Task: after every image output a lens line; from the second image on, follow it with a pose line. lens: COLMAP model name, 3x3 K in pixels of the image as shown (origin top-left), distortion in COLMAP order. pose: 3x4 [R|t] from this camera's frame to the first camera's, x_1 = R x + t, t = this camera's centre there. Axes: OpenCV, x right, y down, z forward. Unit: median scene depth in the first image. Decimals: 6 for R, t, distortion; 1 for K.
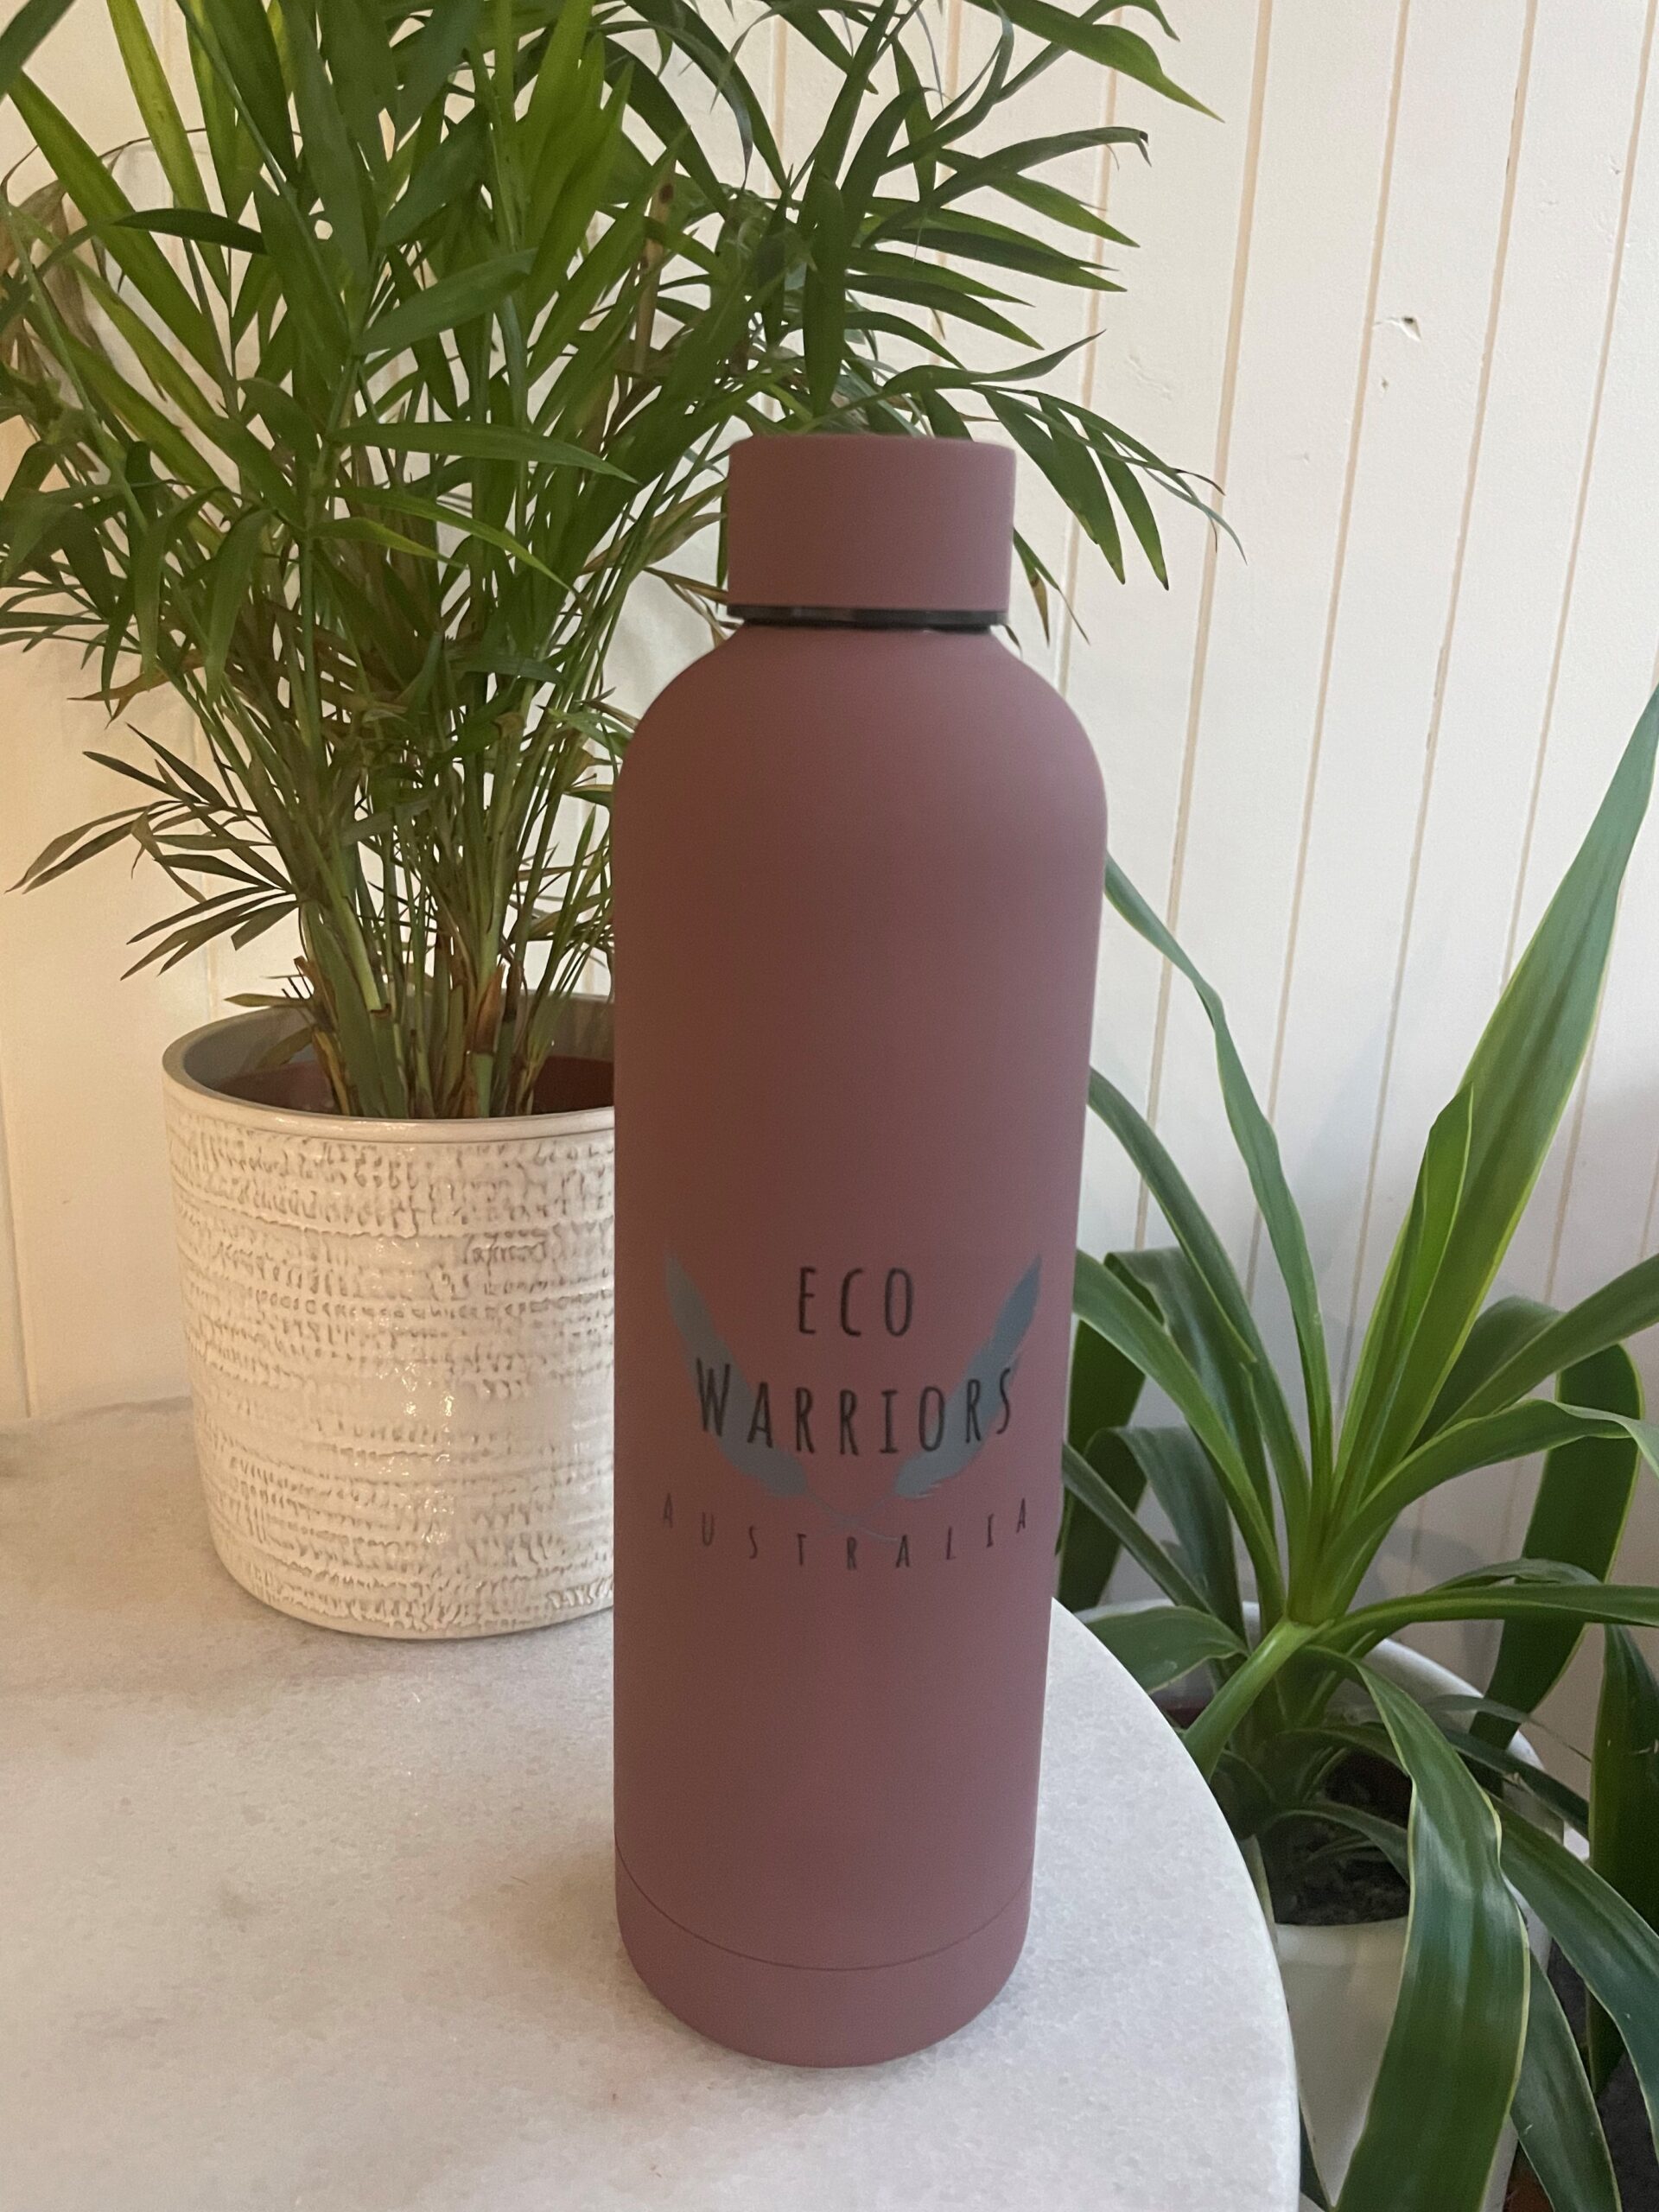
lens RADIAL K [[1709.0, 0, 830.9], [0, 1709.0, 1111.5], [0, 0, 1]] dist [0.065408, -0.111095]
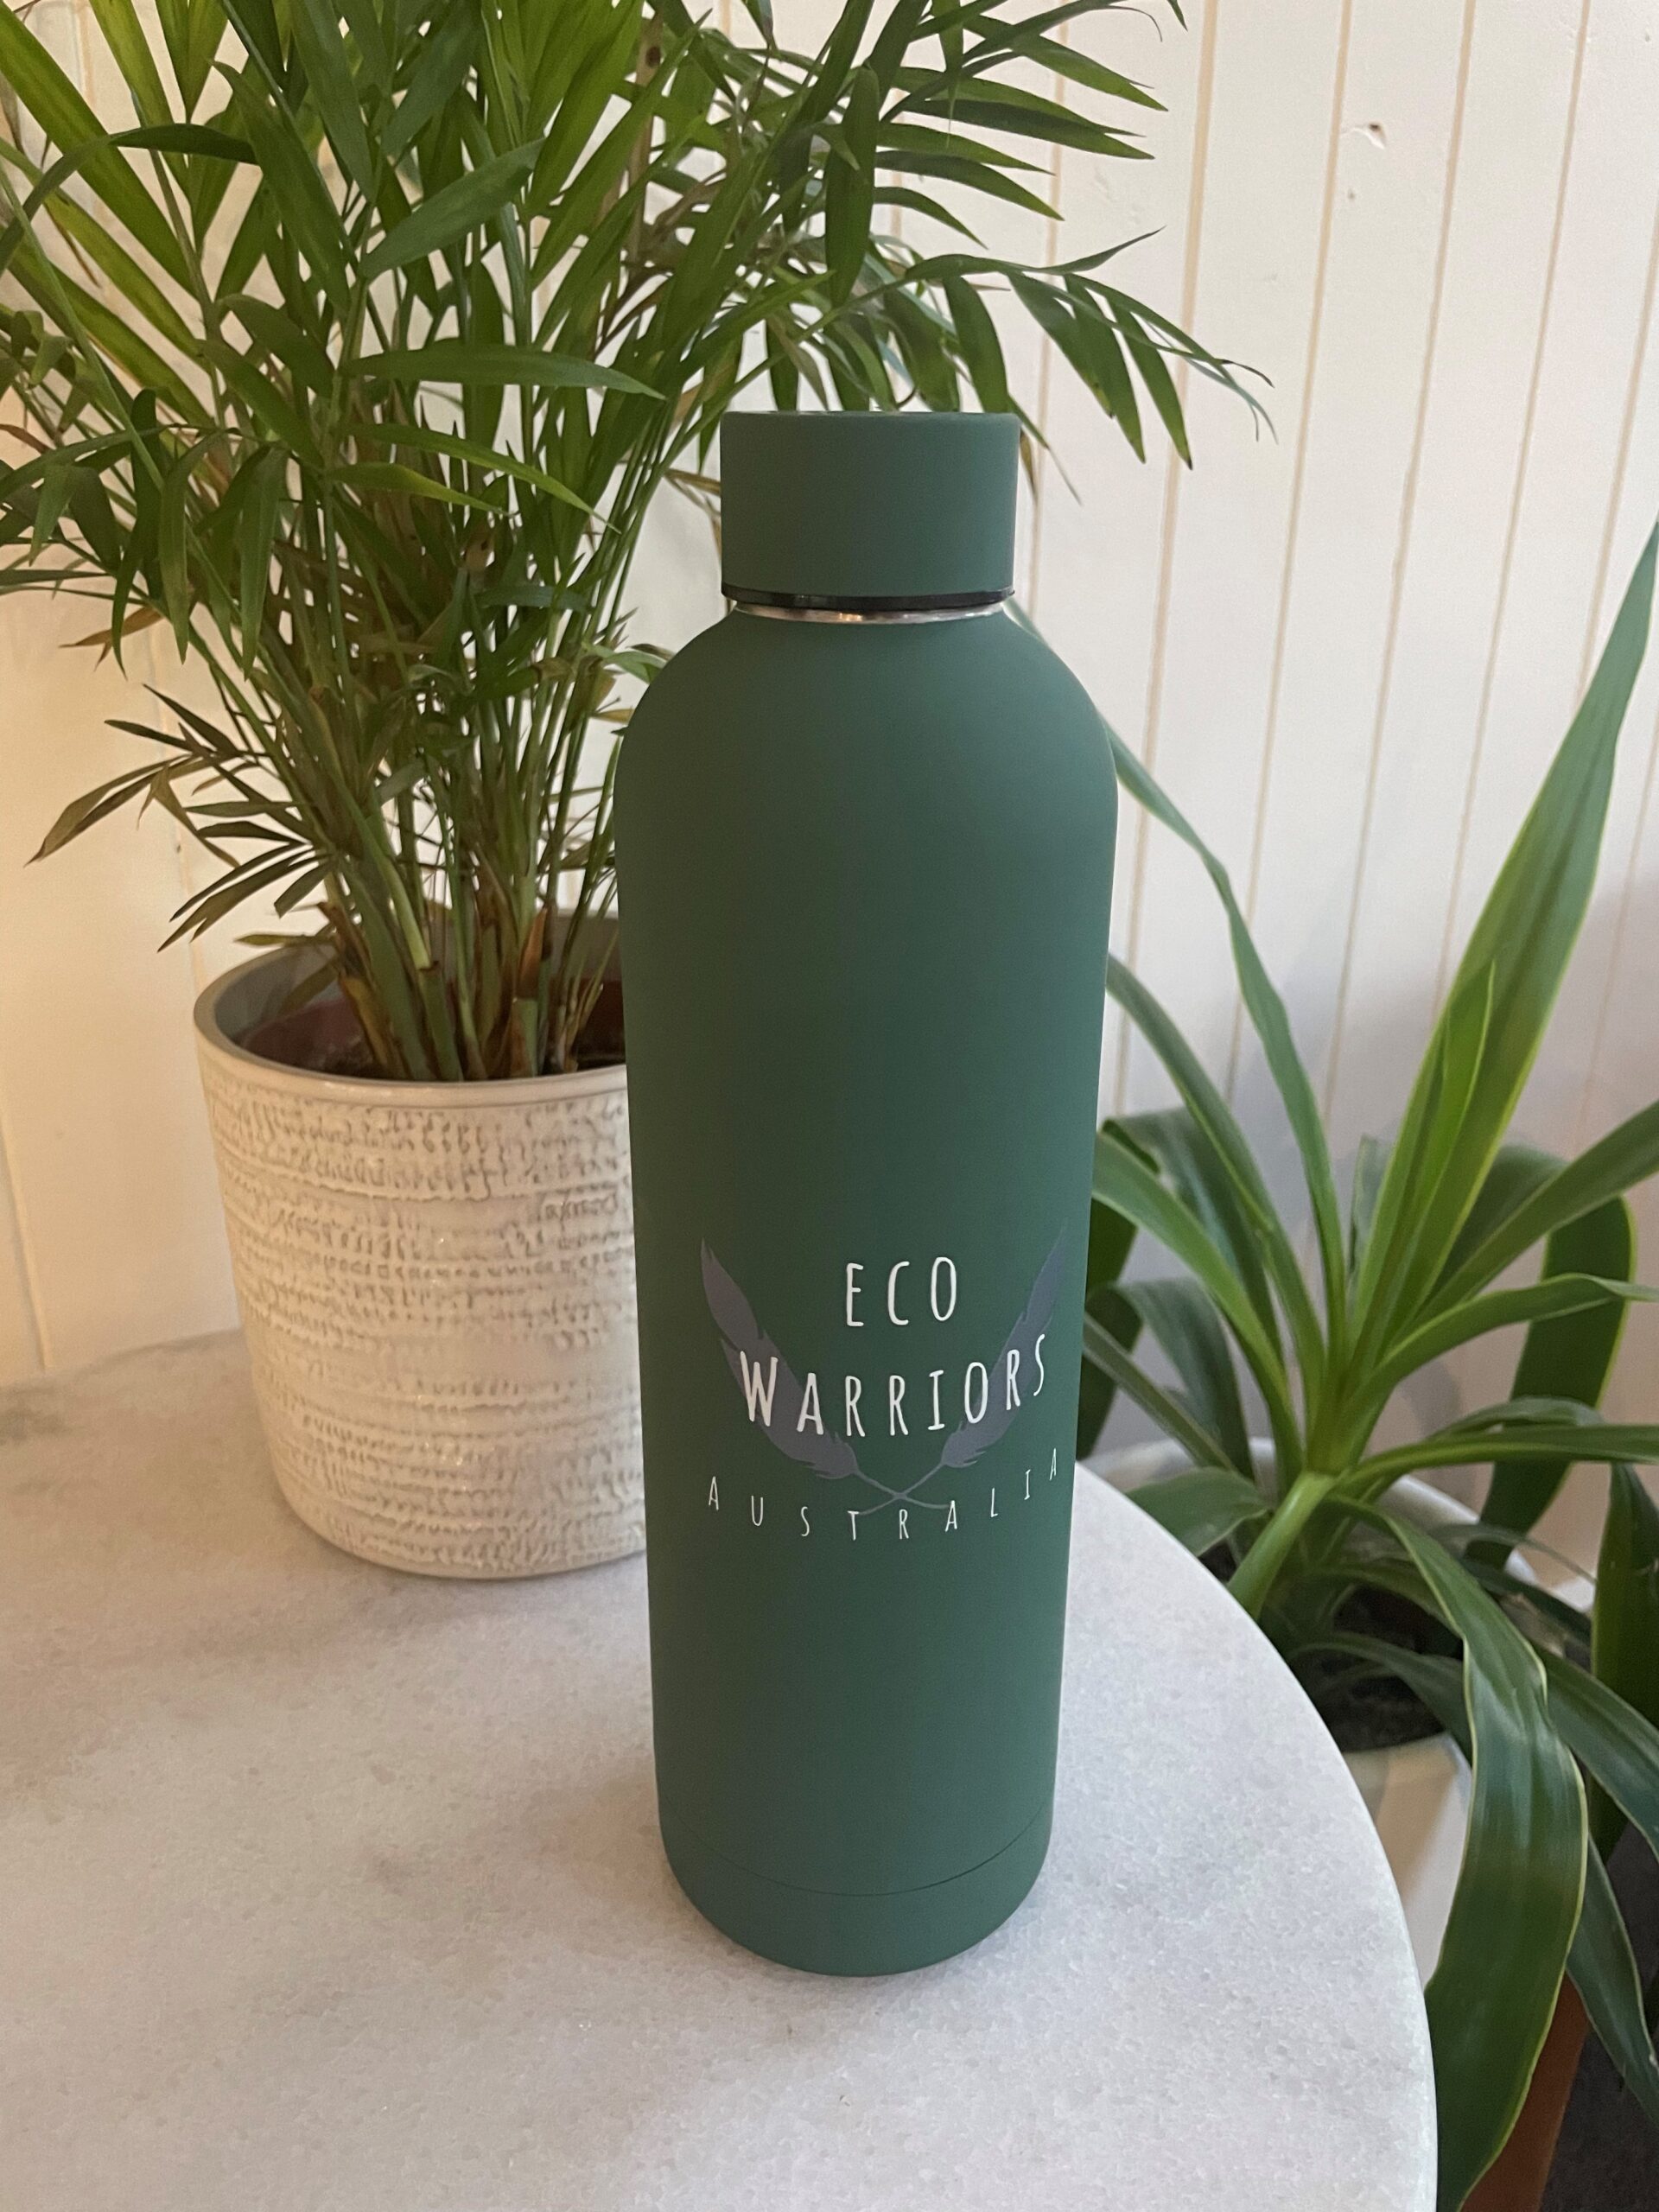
lens RADIAL K [[1709.0, 0, 829.3], [0, 1709.0, 1111.8], [0, 0, 1]] dist [0.065408, -0.111095]
pose [[0.996893, -0.057963, 0.053334, -0.092291], [0.051565, 0.992097, 0.114388, -0.076985], [-0.059543, -0.111283, 0.992003, 0.011769]]
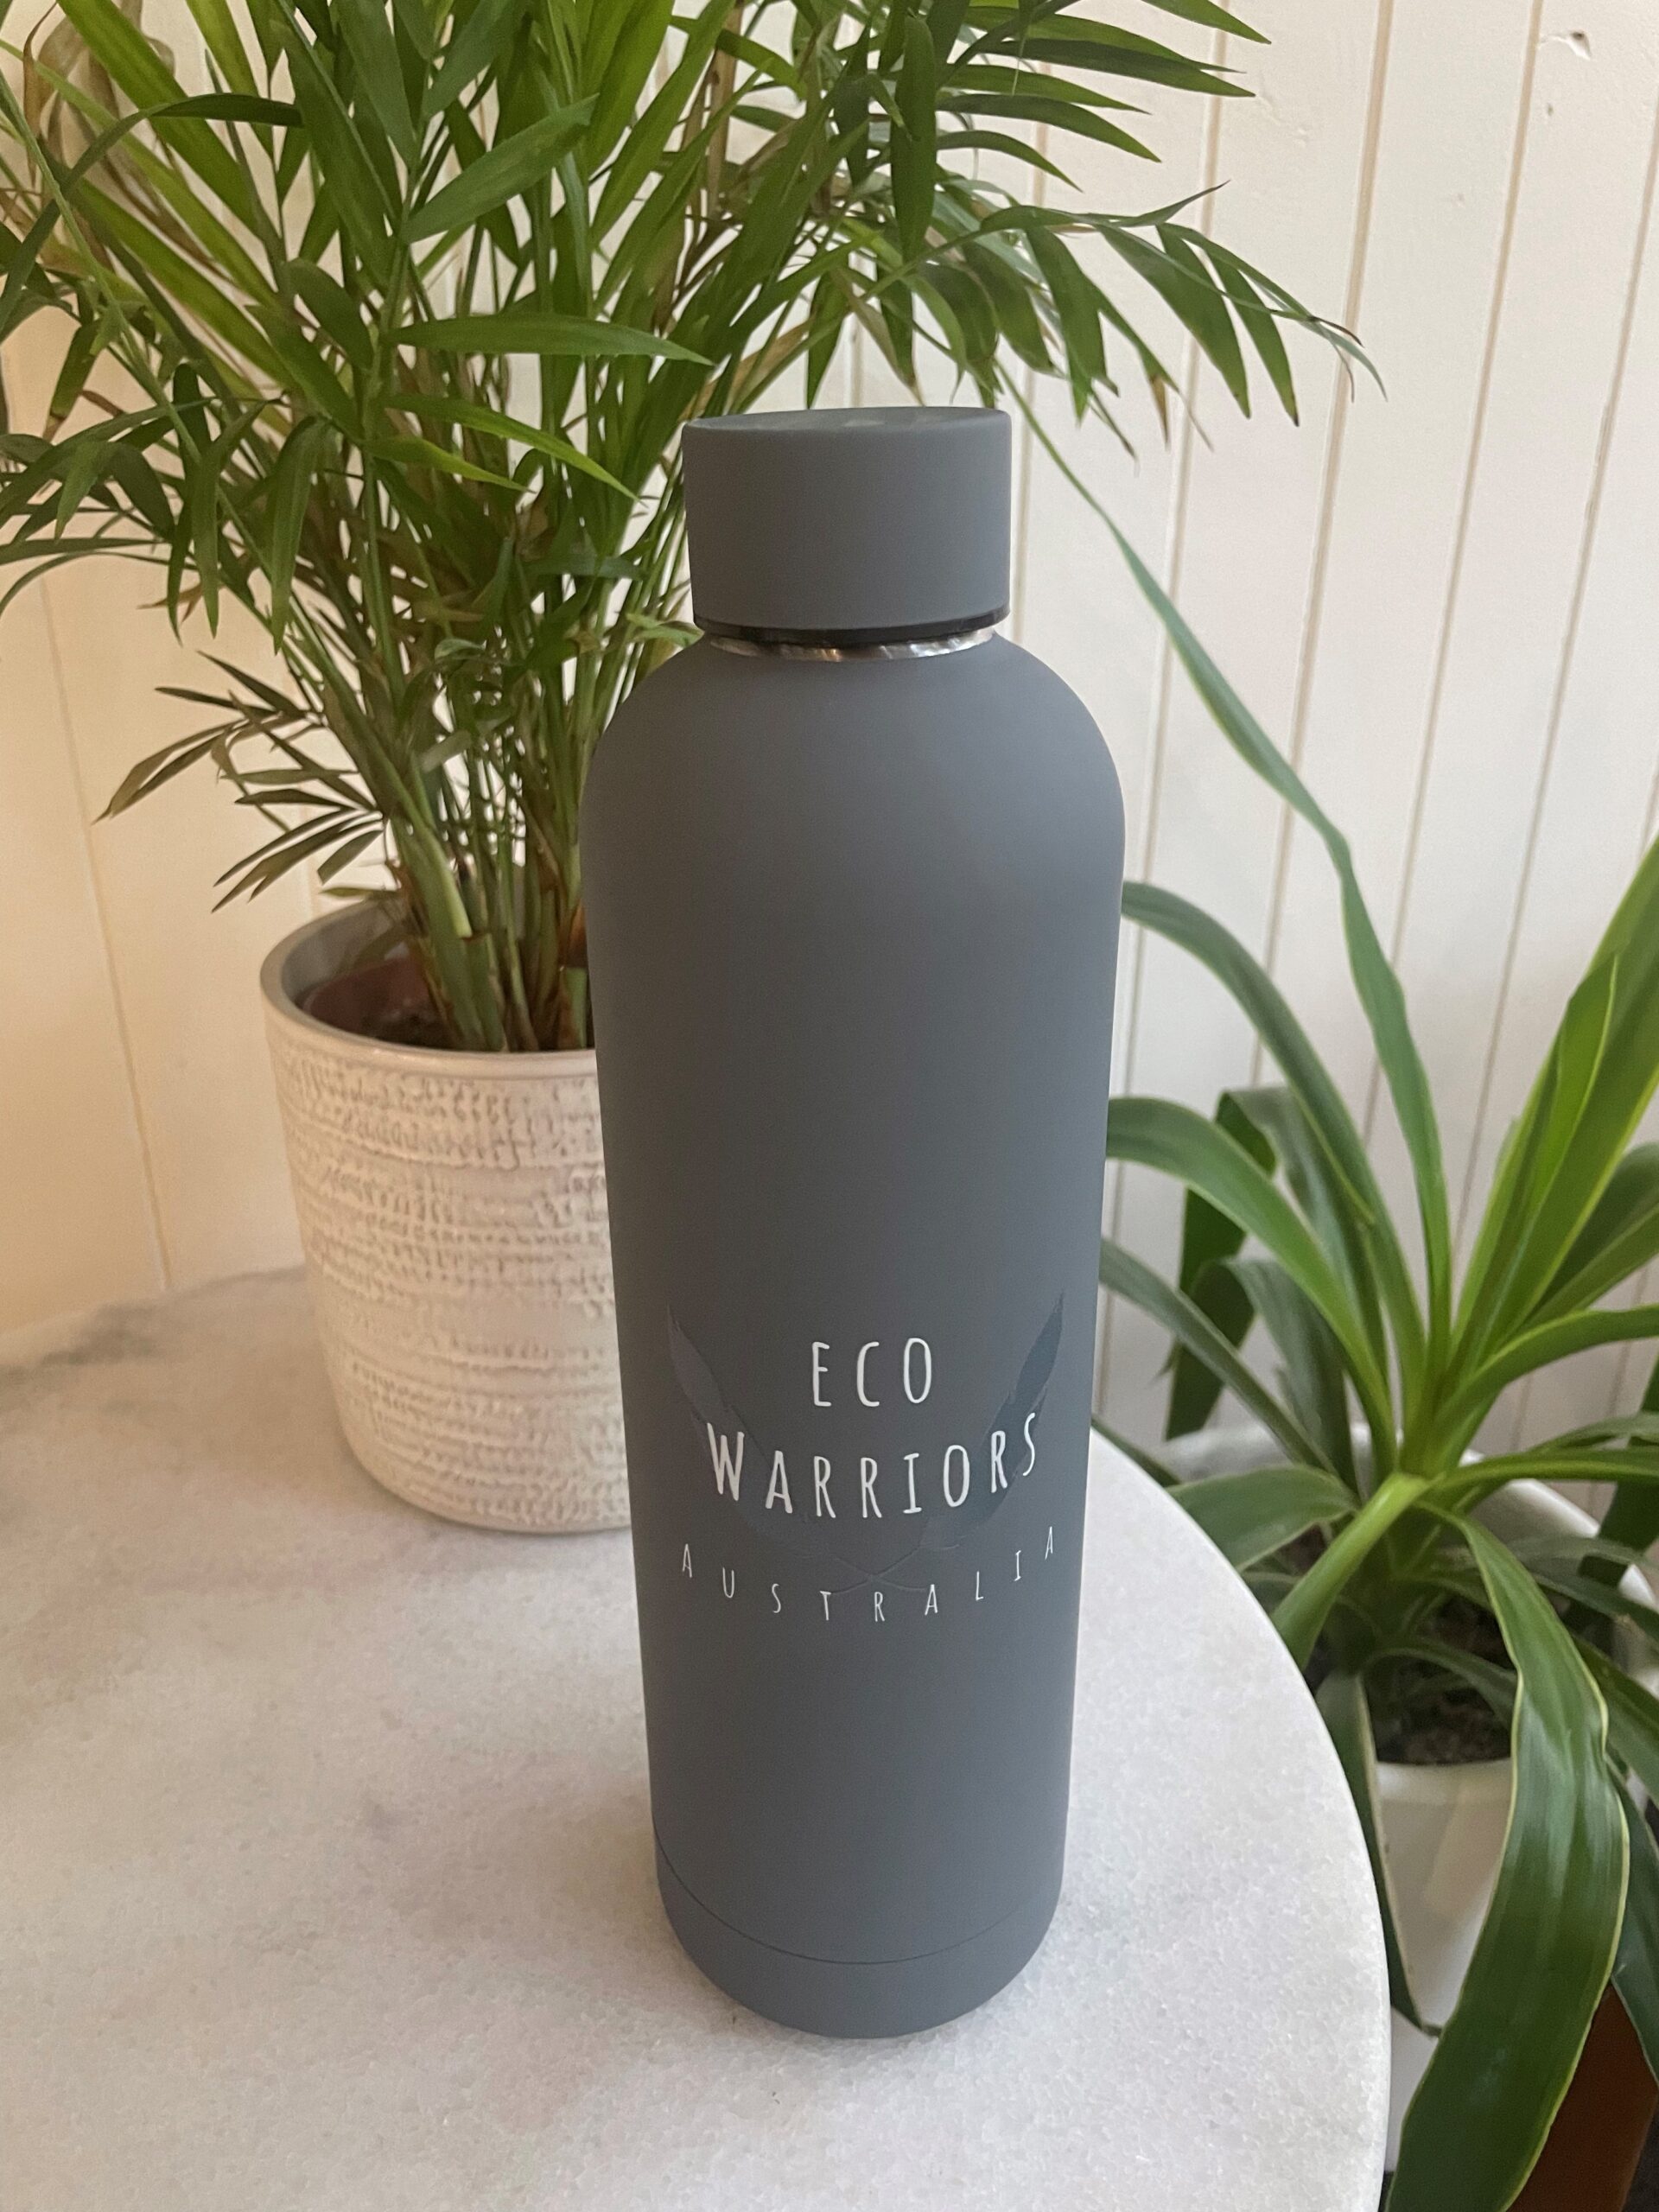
lens RADIAL K [[1709.0, 0, 819.4], [0, 1709.0, 1108.1], [0, 0, 1]] dist [0.065408, -0.111095]
pose [[0.997223, -0.010477, -0.073729, 0.008090], [0.021878, 0.987582, 0.155573, -0.109699], [0.071184, -0.156754, 0.985069, 0.031922]]
